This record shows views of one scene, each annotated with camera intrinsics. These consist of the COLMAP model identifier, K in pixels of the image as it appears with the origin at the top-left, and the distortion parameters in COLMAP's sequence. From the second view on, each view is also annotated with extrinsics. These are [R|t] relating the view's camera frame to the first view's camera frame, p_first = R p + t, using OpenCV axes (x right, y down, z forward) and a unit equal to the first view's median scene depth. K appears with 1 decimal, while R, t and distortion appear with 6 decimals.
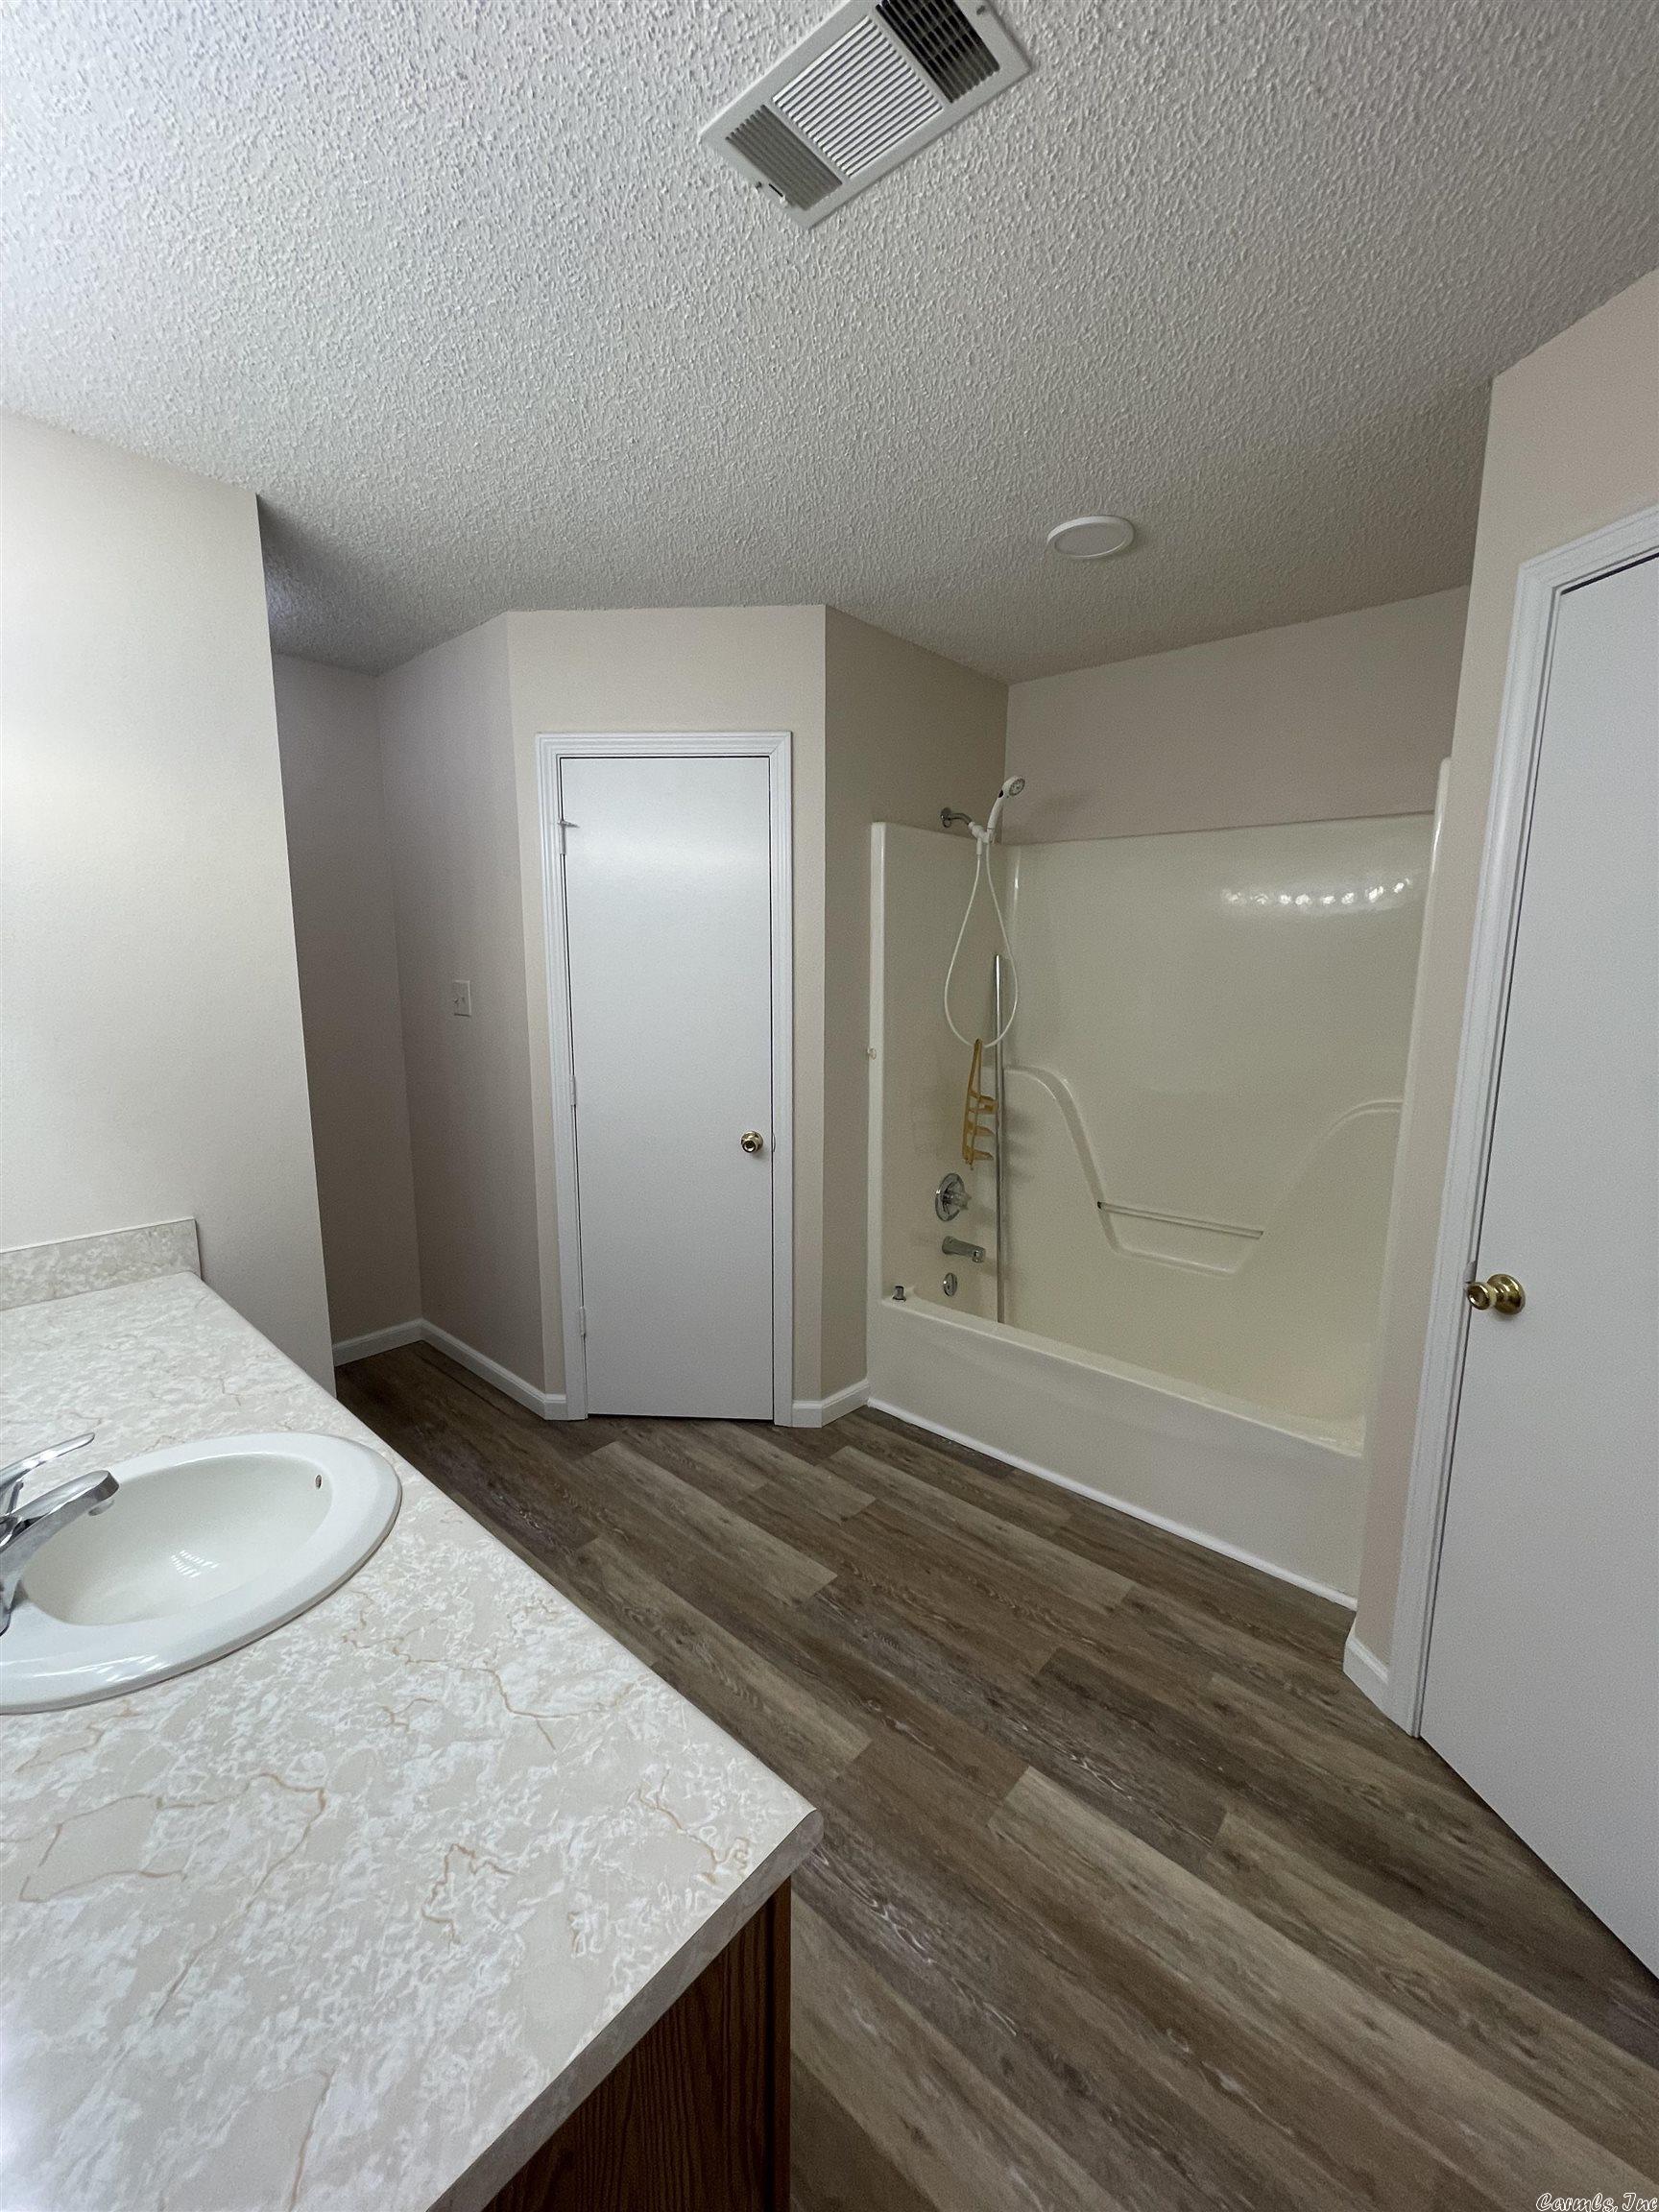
lens RADIAL K [[883.9, 0, 823.2], [0, 883.9, 1103.4], [0, 0, 1]] dist [-0.000228, -0.001557]
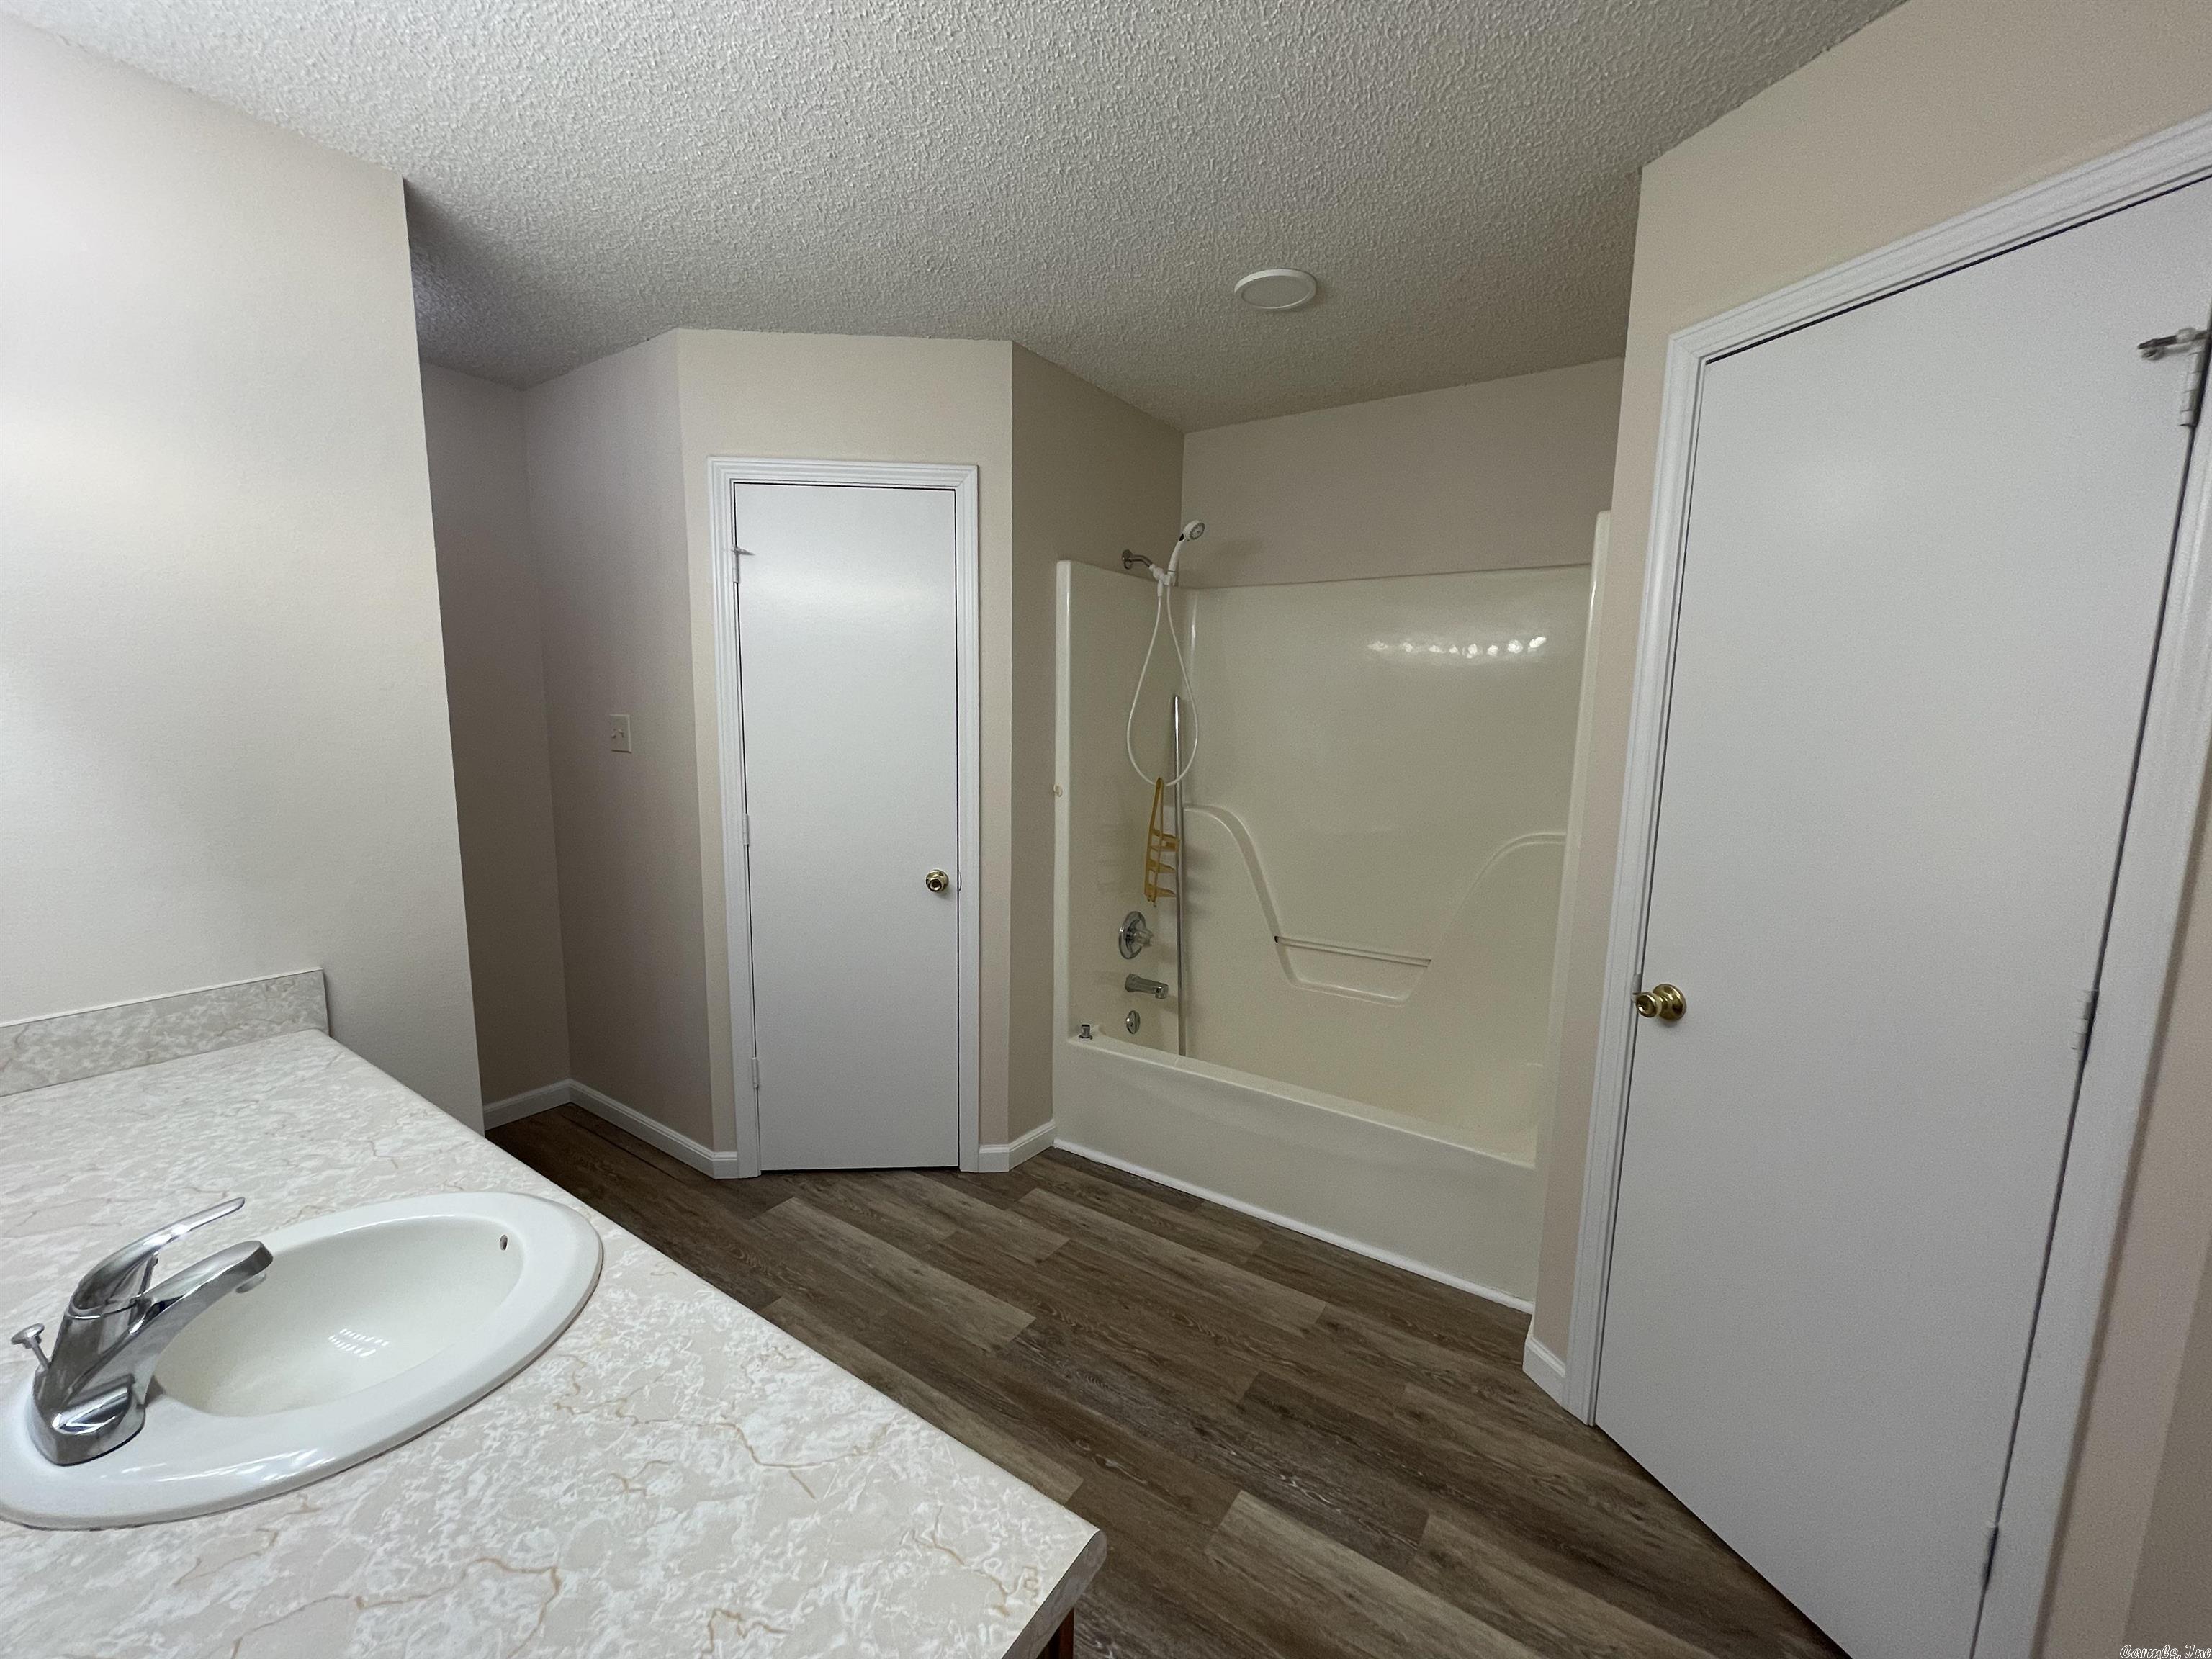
lens RADIAL K [[883.9, 0, 1090.3], [0, 883.9, 837.6], [0, 0, 1]] dist [-0.000228, -0.001557]
pose [[0.991845, -0.007269, 0.127241, -0.059716], [0.009584, 0.999799, -0.017593, 0.023209], [-0.127088, 0.018669, 0.991716, 0.009832]]
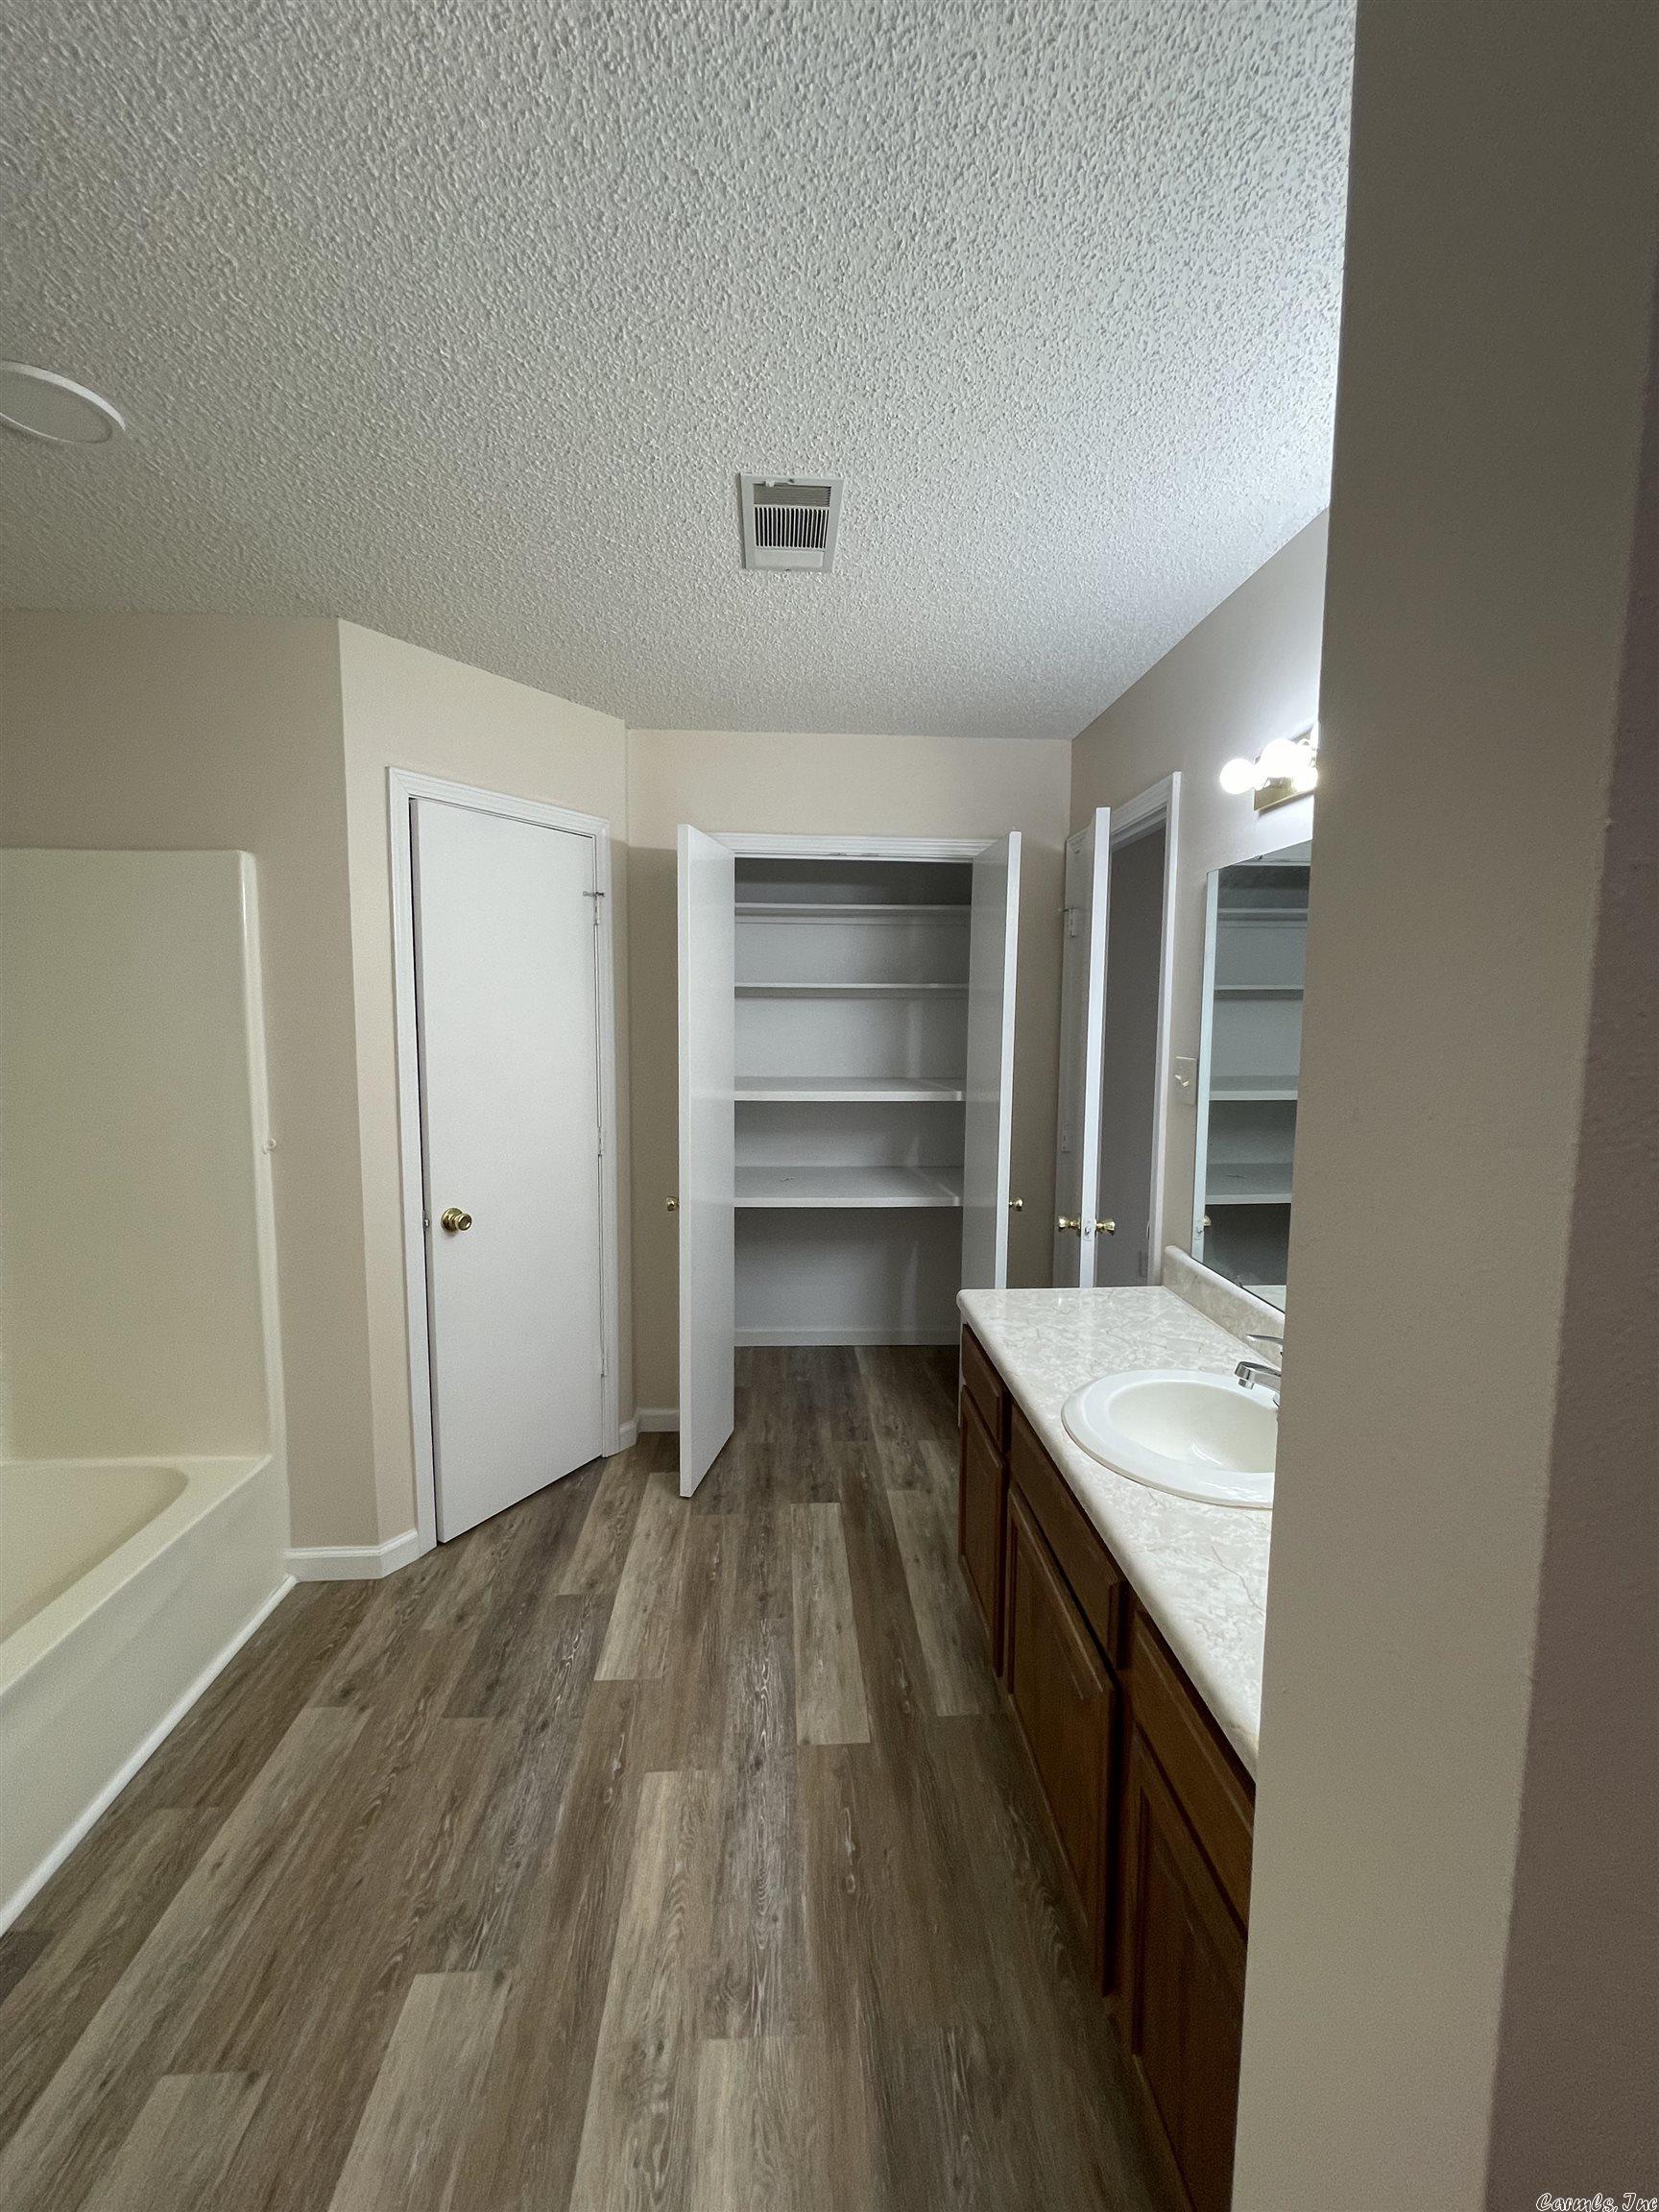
lens RADIAL K [[883.9, 0, 833.3], [0, 883.9, 1115.5], [0, 0, 1]] dist [-0.000228, -0.001557]
pose [[-0.713085, -0.085433, 0.695853, -0.780607], [0.109709, 0.966721, 0.231115, -0.242825], [-0.692440, 0.241146, -0.679982, 1.417180]]
